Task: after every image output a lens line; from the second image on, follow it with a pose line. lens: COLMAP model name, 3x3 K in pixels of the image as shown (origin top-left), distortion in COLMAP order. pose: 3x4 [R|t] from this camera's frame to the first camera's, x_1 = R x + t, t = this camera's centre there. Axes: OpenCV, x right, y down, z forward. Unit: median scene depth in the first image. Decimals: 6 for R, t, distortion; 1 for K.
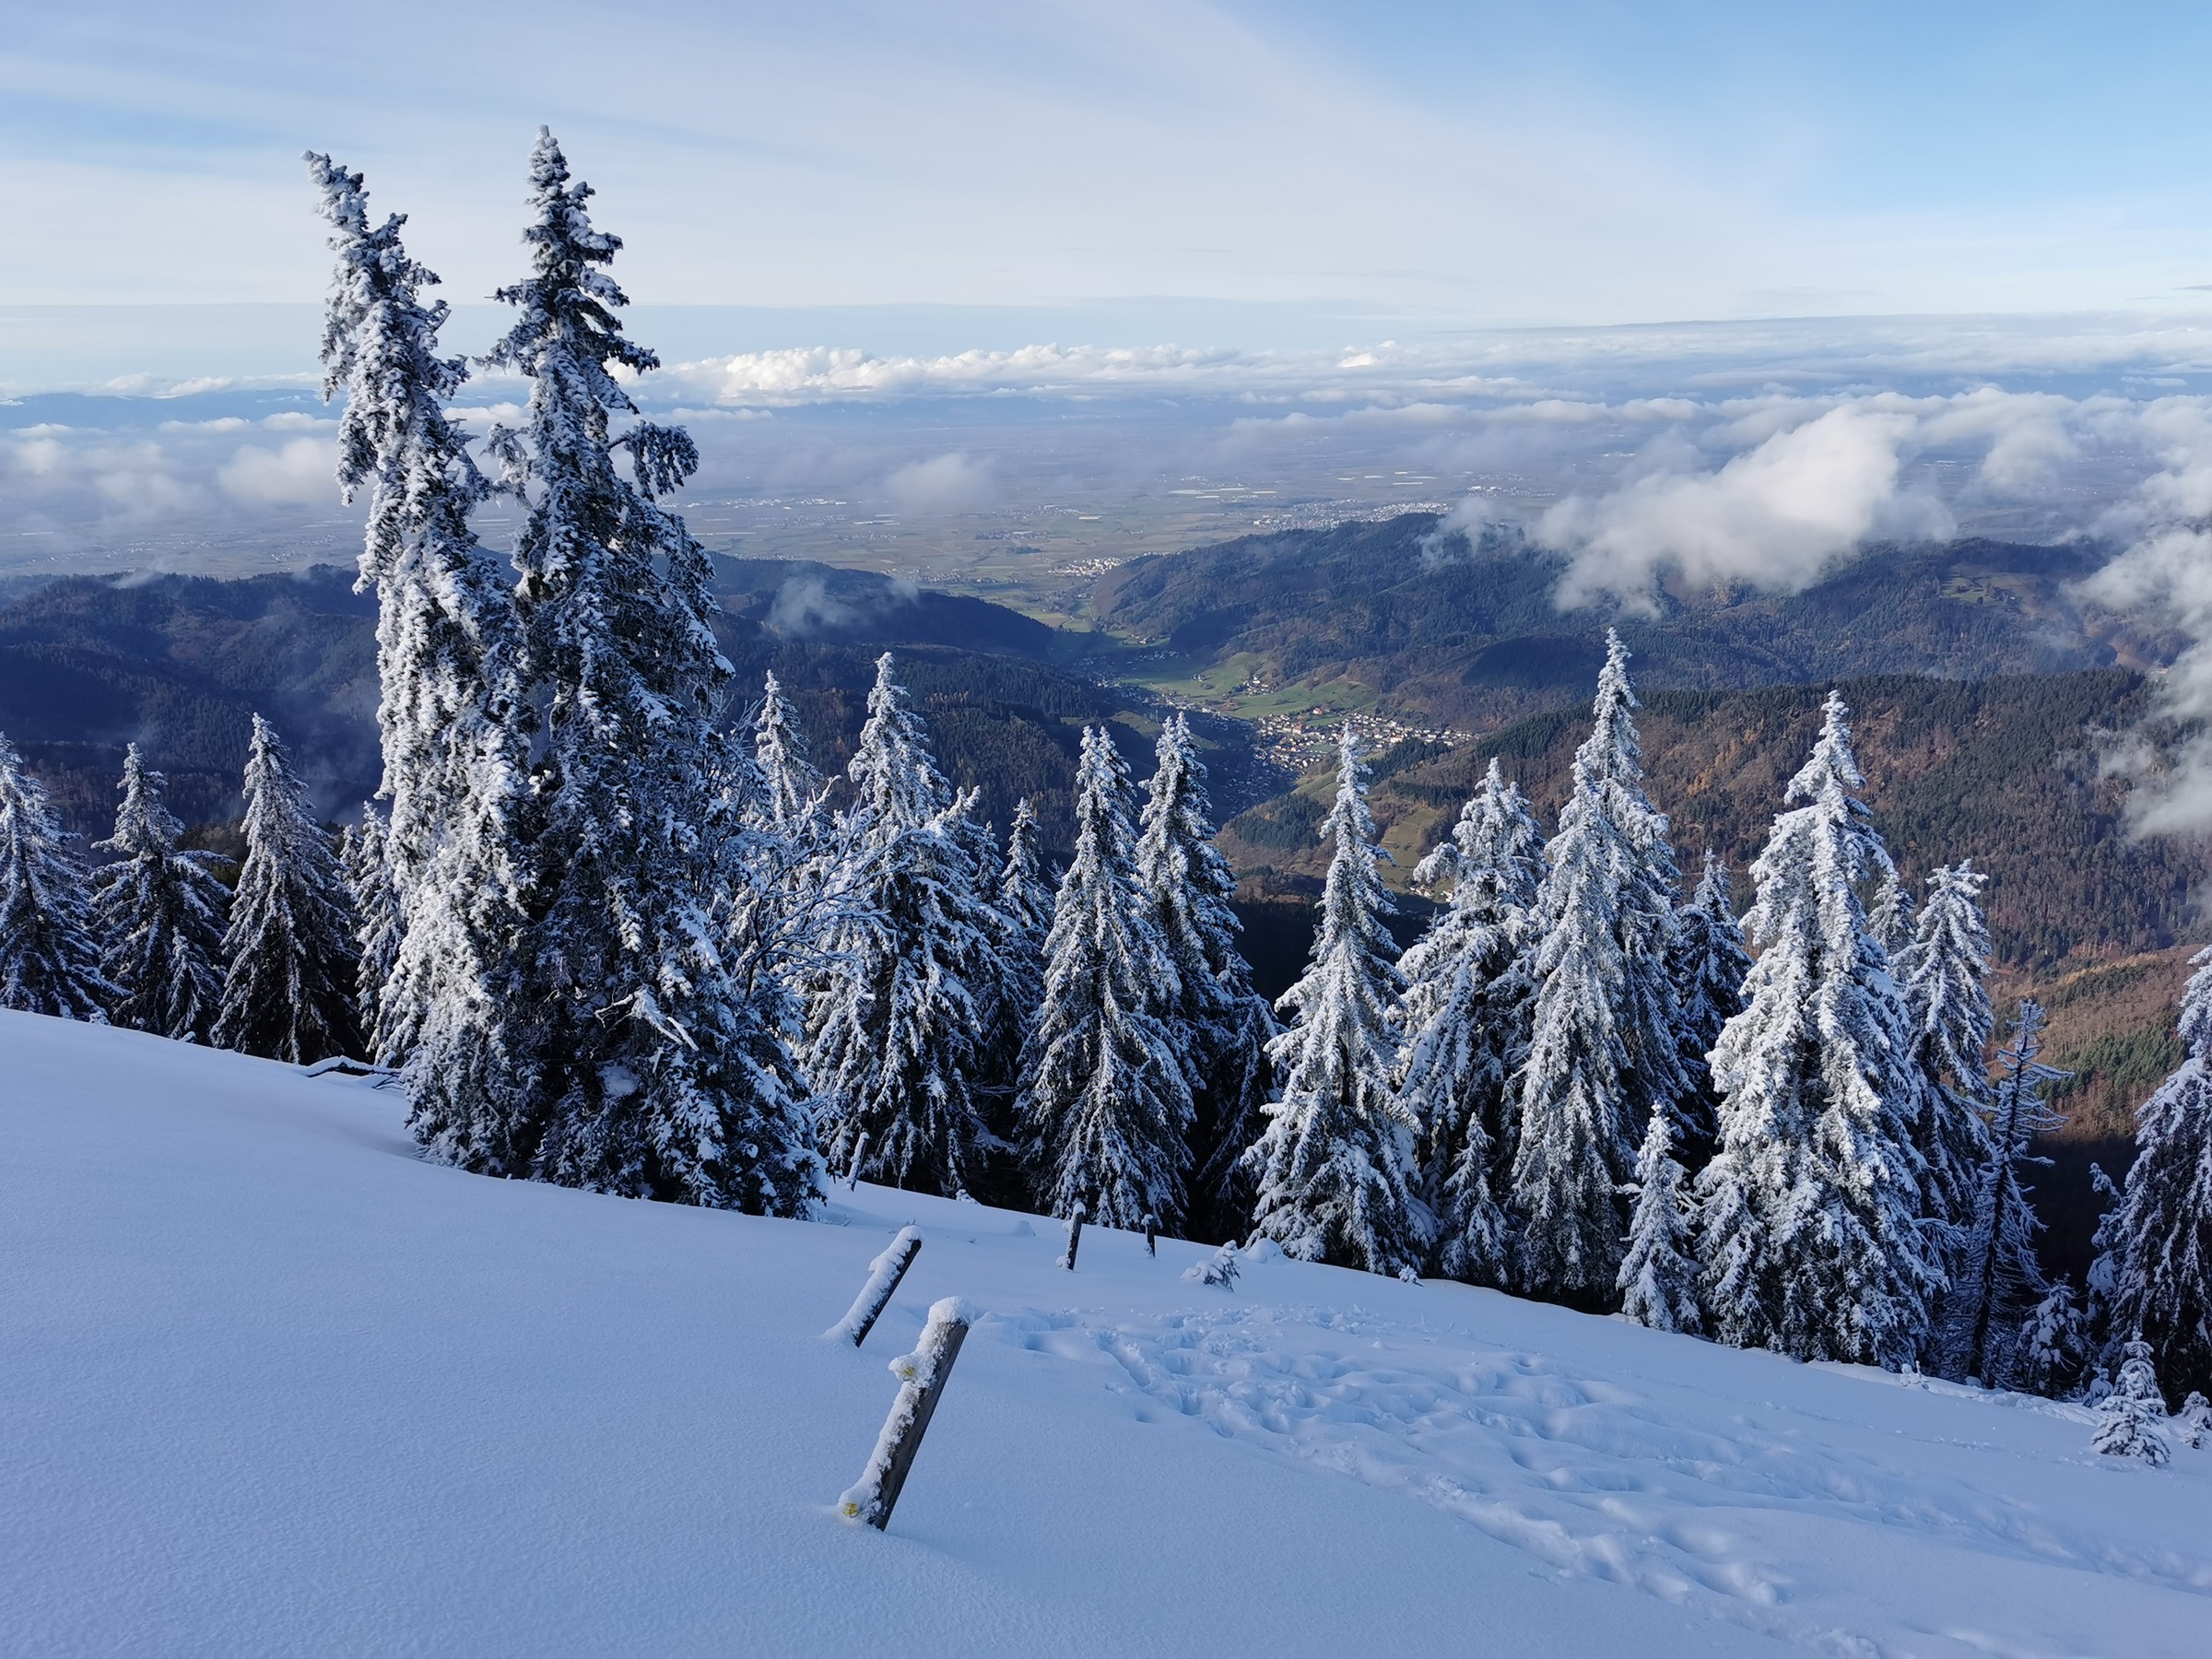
lens RADIAL K [[1811.6, 0, 1093.4], [0, 1811.6, 841.5], [0, 0, 1]] dist [0.004564, -0.032296]
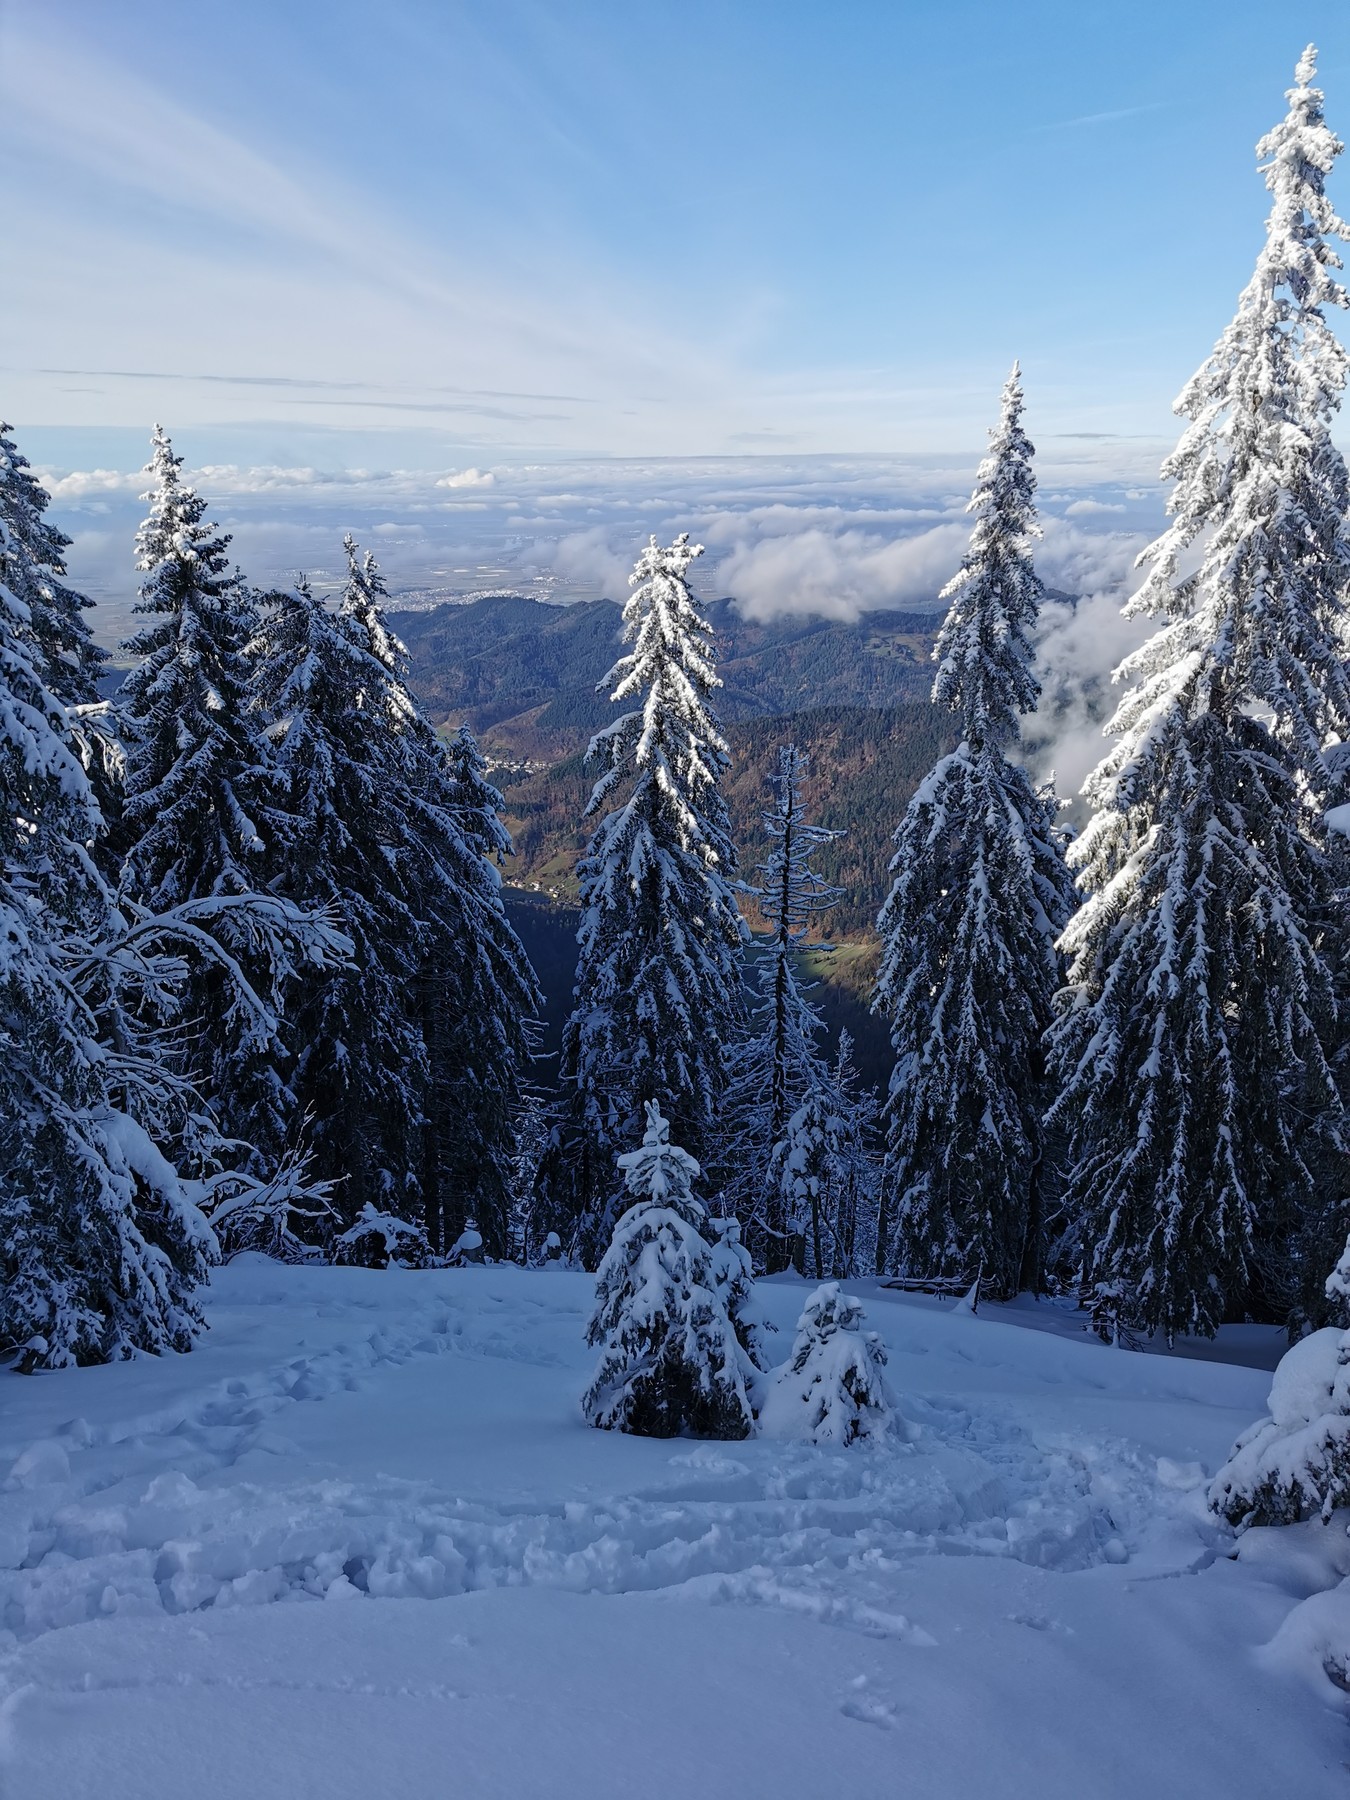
lens RADIAL K [[1382.2, 0, 677.4], [0, 1382.2, 894.0], [0, 0, 1]] dist [-0.007474, 0.001039]
pose [[0.954559, -0.072265, 0.289128, 0.314153], [0.063023, 0.997163, 0.041163, 0.136039], [-0.291283, -0.021071, 0.956405, 0.469290]]
